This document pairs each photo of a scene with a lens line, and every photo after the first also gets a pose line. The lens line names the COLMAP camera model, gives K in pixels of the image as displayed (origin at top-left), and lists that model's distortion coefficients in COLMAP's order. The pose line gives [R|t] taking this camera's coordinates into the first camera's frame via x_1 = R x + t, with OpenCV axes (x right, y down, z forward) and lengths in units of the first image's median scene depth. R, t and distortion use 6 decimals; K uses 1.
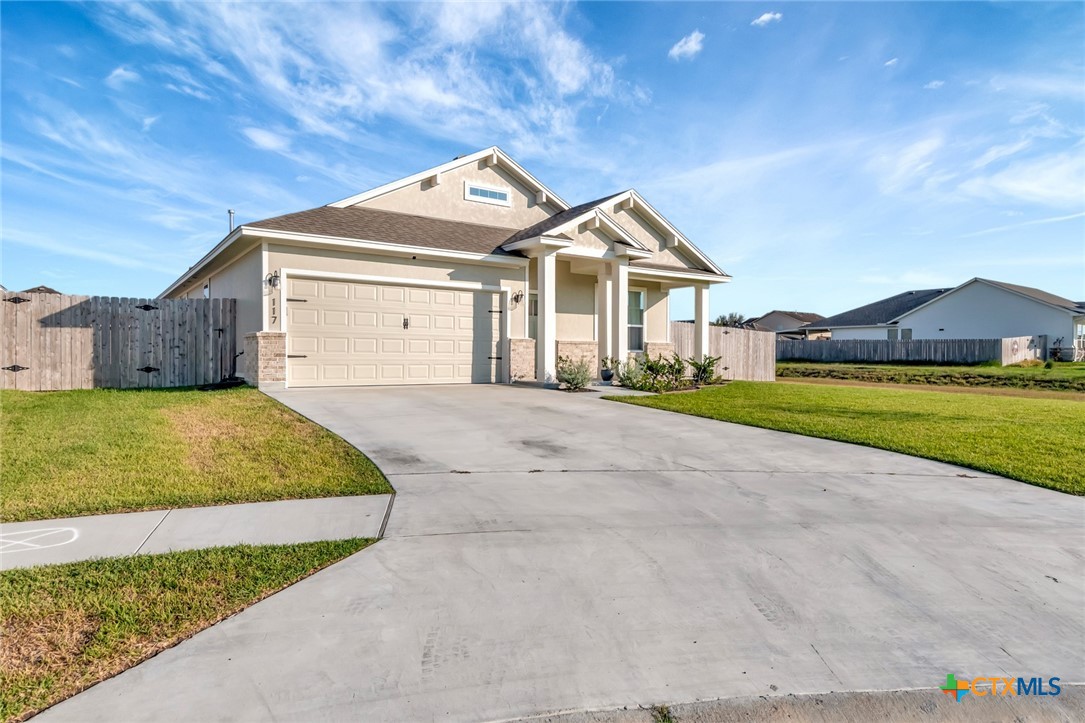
lens RADIAL K [[621.2, 0, 542.5], [0, 621.2, 361.5], [0, 0, 1]] dist [-0.000319, -0.000272]
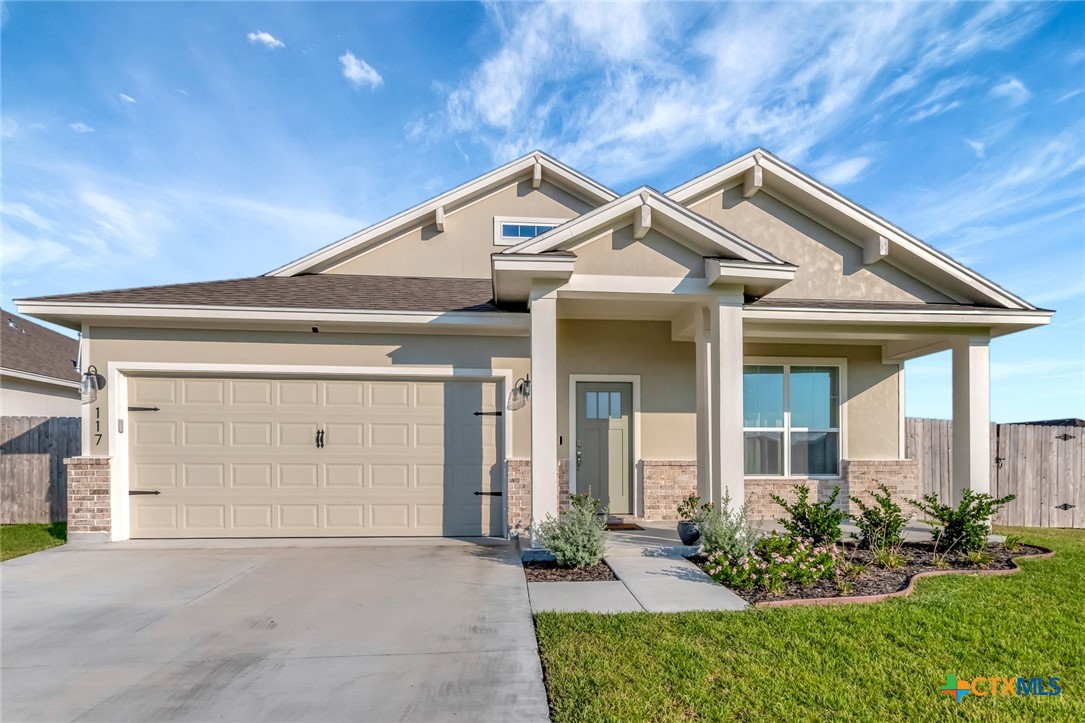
lens RADIAL K [[547.9, 0, 544.4], [0, 547.9, 458.1], [0, 0, 1]] dist [0.000825, 0.000171]
pose [[0.862936, -0.007280, -0.505261, 0.227481], [-0.002329, 0.999828, -0.018385, -0.029393], [0.505308, 0.017041, 0.862771, 0.583528]]
